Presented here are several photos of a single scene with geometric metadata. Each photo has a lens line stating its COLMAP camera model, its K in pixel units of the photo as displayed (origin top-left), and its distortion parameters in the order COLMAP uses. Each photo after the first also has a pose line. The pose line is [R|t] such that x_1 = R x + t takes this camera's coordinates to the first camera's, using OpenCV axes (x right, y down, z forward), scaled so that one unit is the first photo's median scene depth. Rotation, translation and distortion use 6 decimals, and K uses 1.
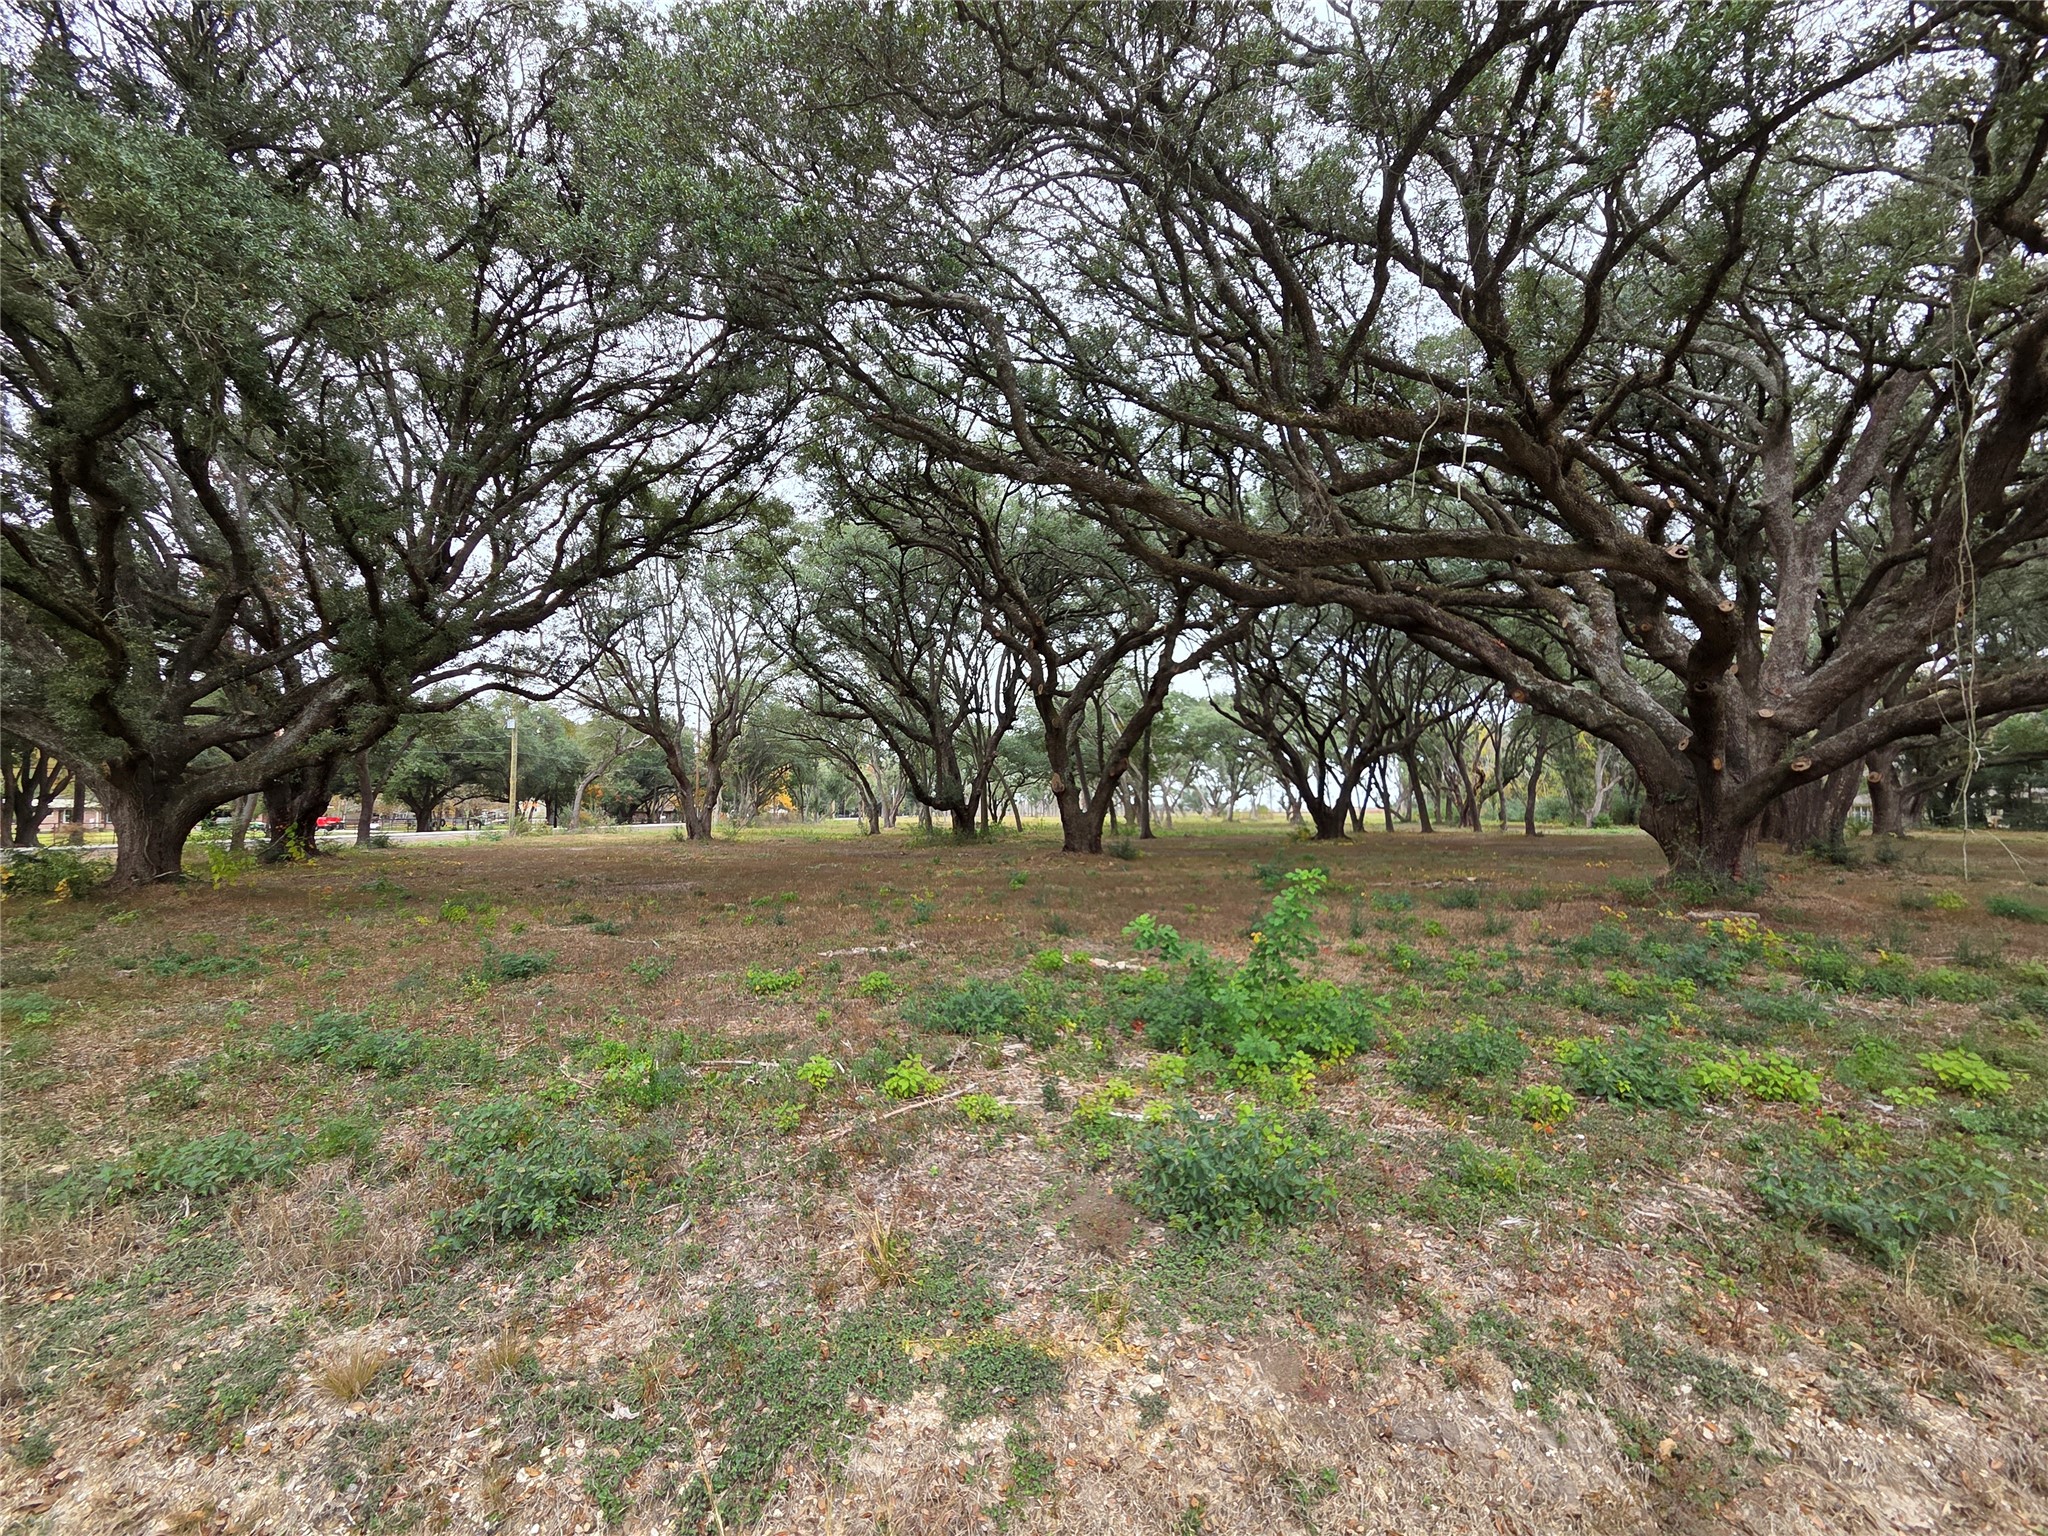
lens RADIAL K [[846.0, 0, 1022.3], [0, 846.0, 779.9], [0, 0, 1]] dist [0.001882, 0.000757]
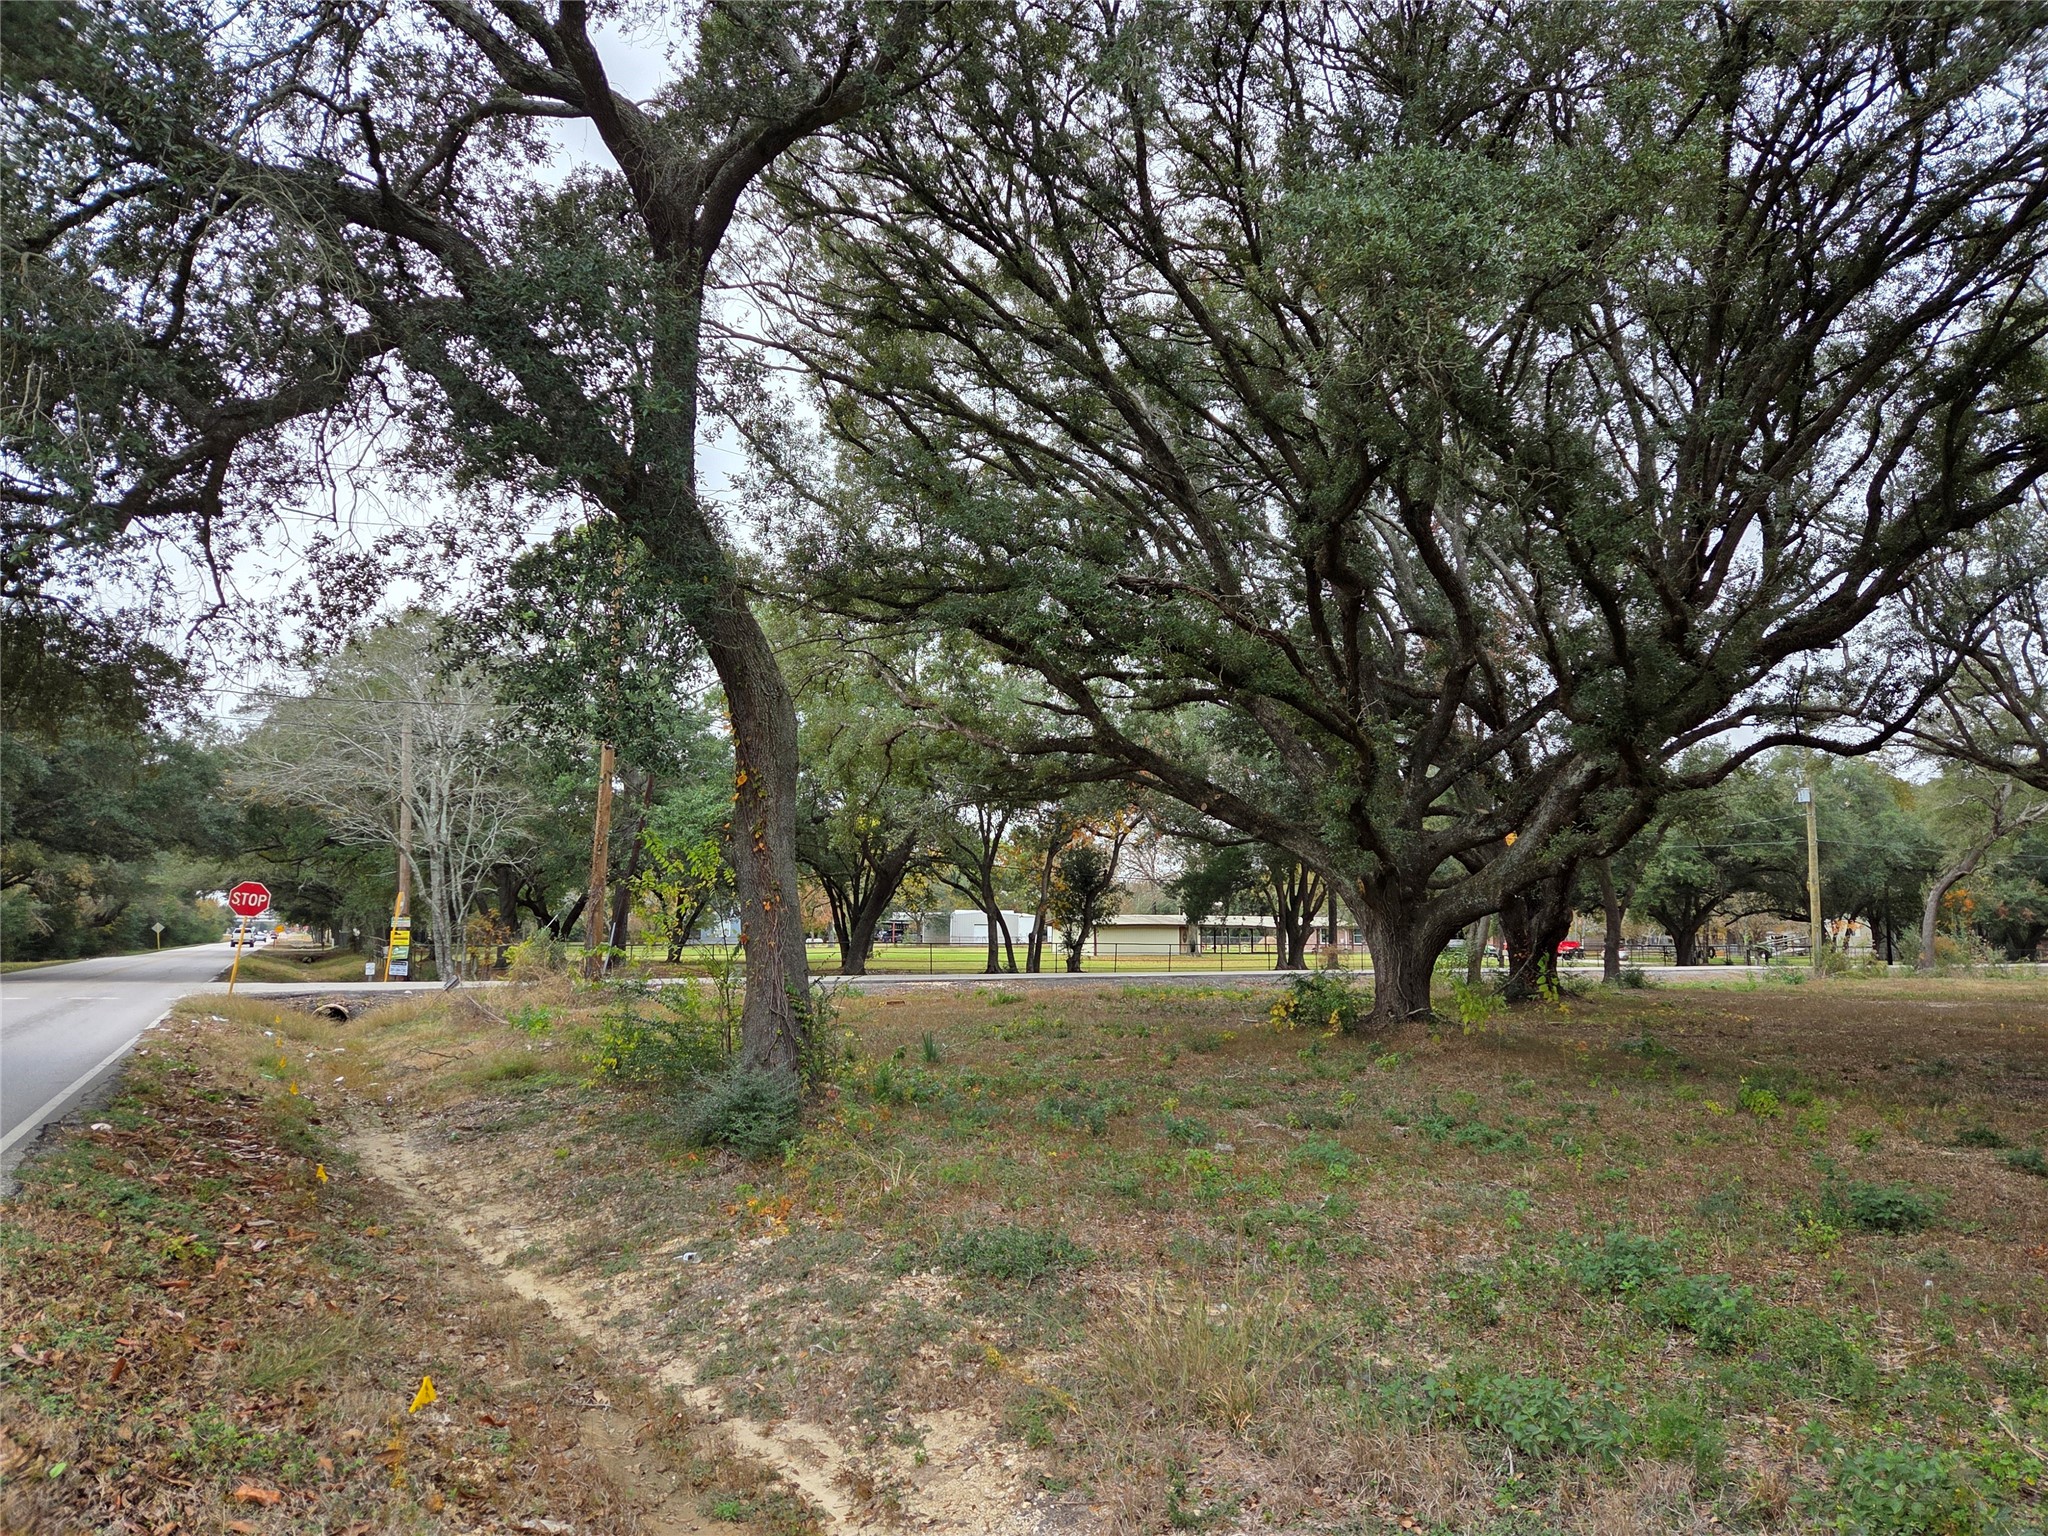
lens RADIAL K [[1366.7, 0, 1037.9], [0, 1366.7, 792.3], [0, 0, 1]] dist [0.076216, -0.059985]
pose [[0.499931, -0.082046, -0.862171, -0.007300], [0.025886, 0.996473, -0.079816, -0.004090], [0.865679, 0.017584, 0.500291, -0.006110]]
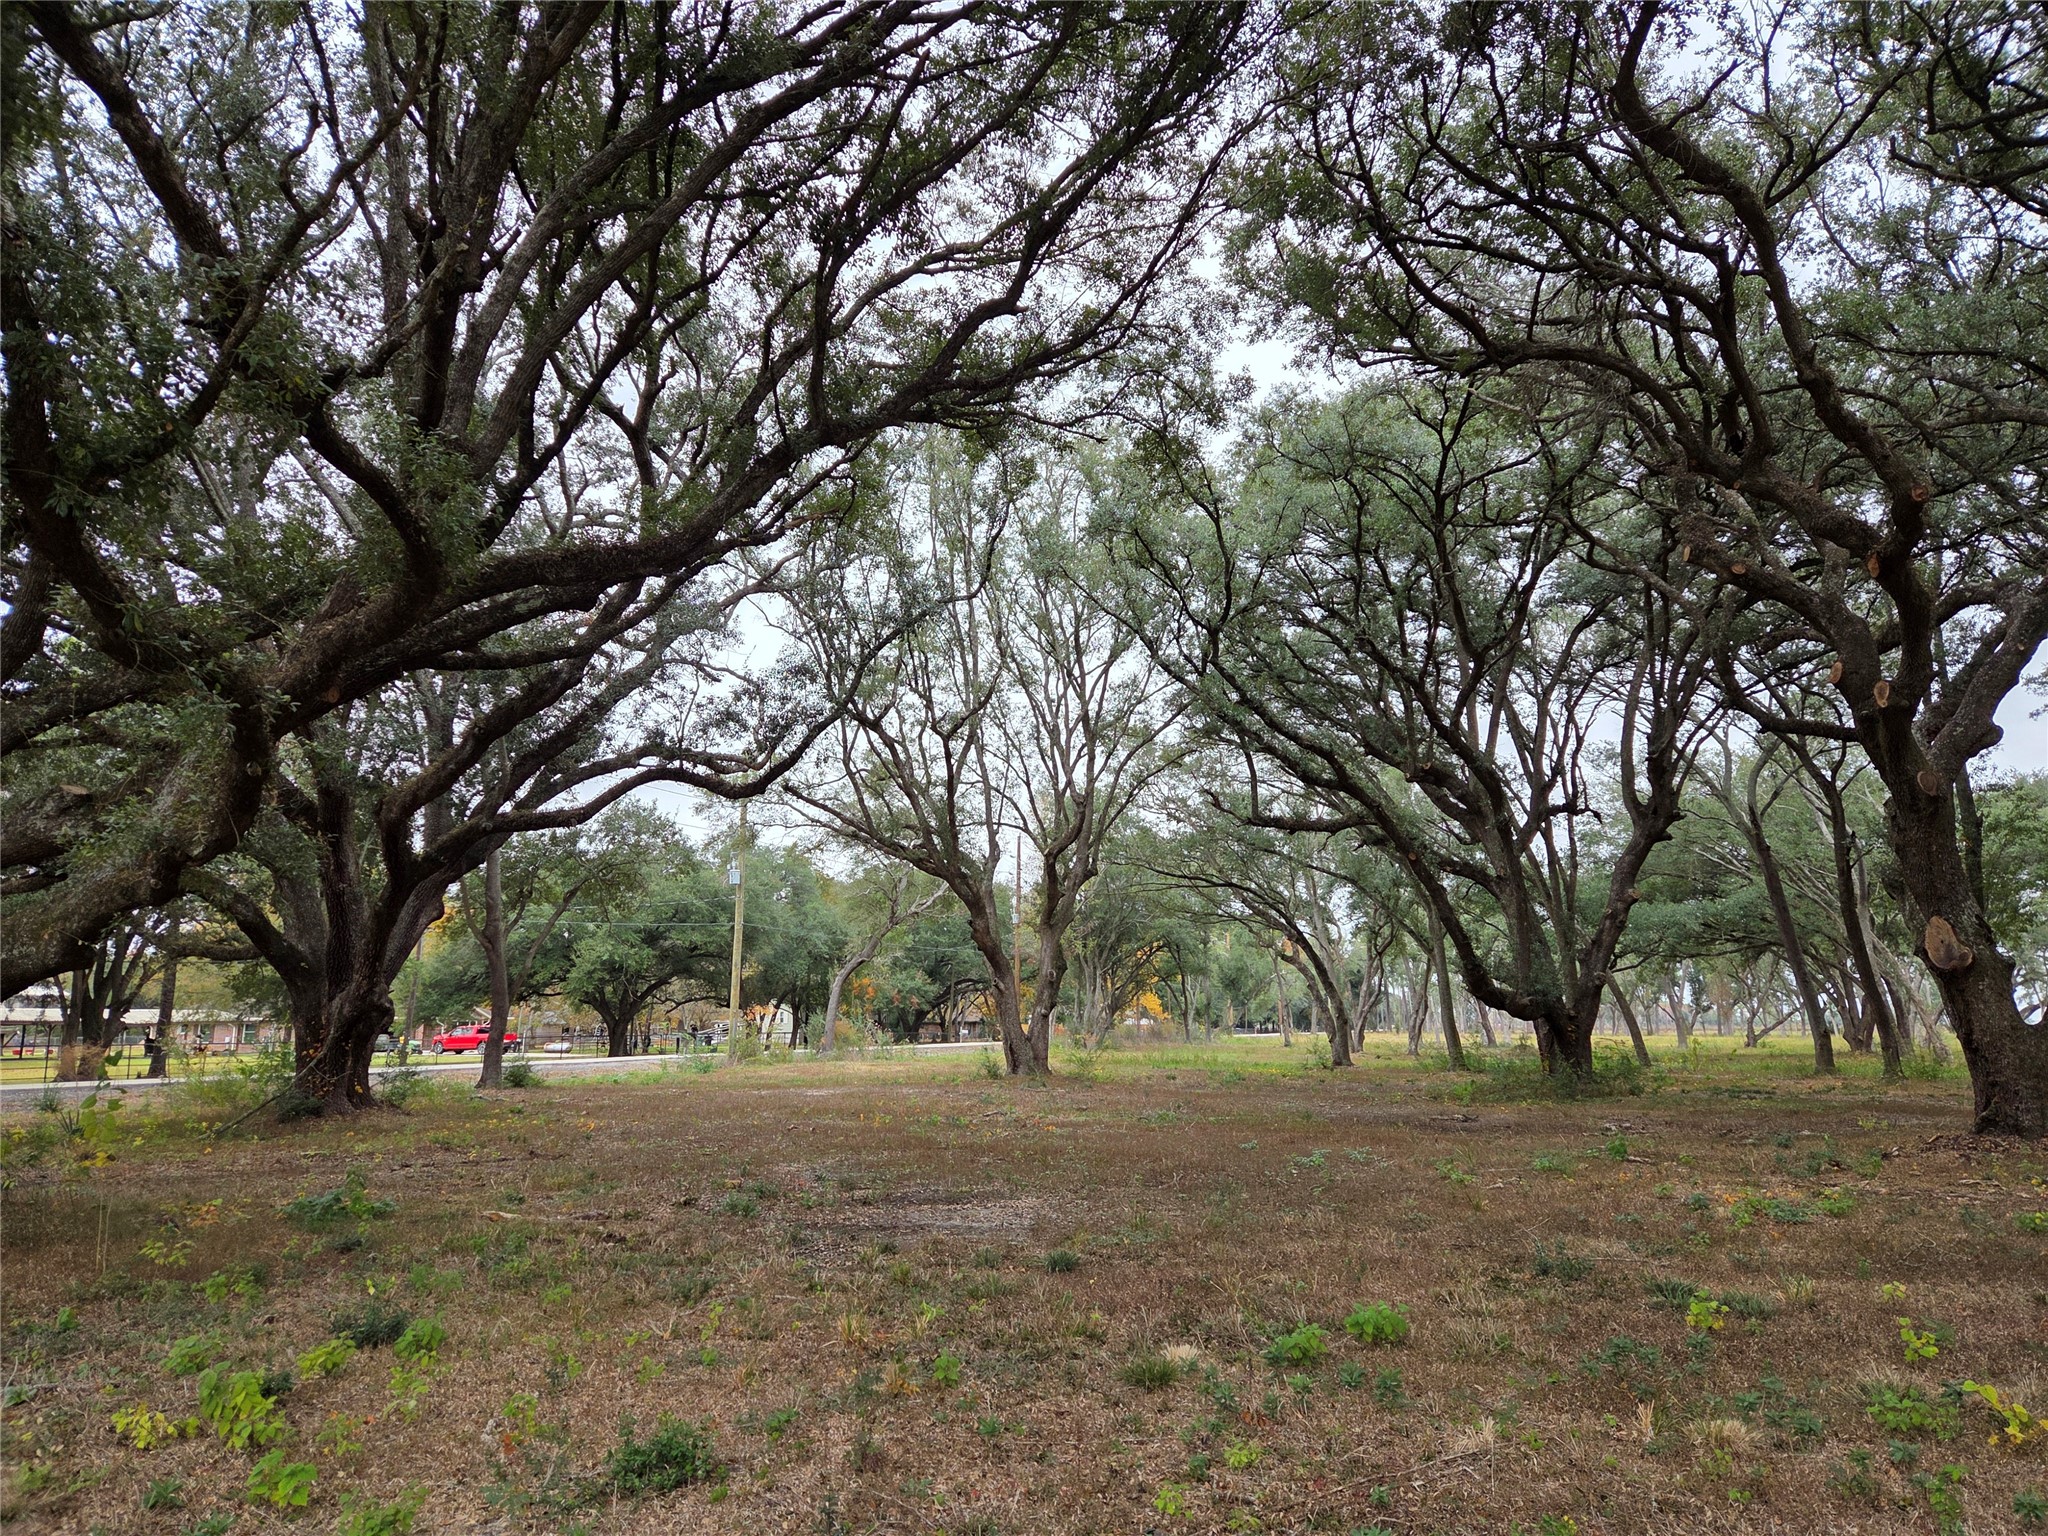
lens RADIAL K [[1366.7, 0, 1057.3], [0, 1366.7, 782.4], [0, 0, 1]] dist [0.076216, -0.059985]
pose [[0.944499, -0.056914, -0.323546, -0.186496], [0.012393, 0.990350, -0.138030, 0.020013], [0.328280, 0.126360, 0.936090, 0.443964]]
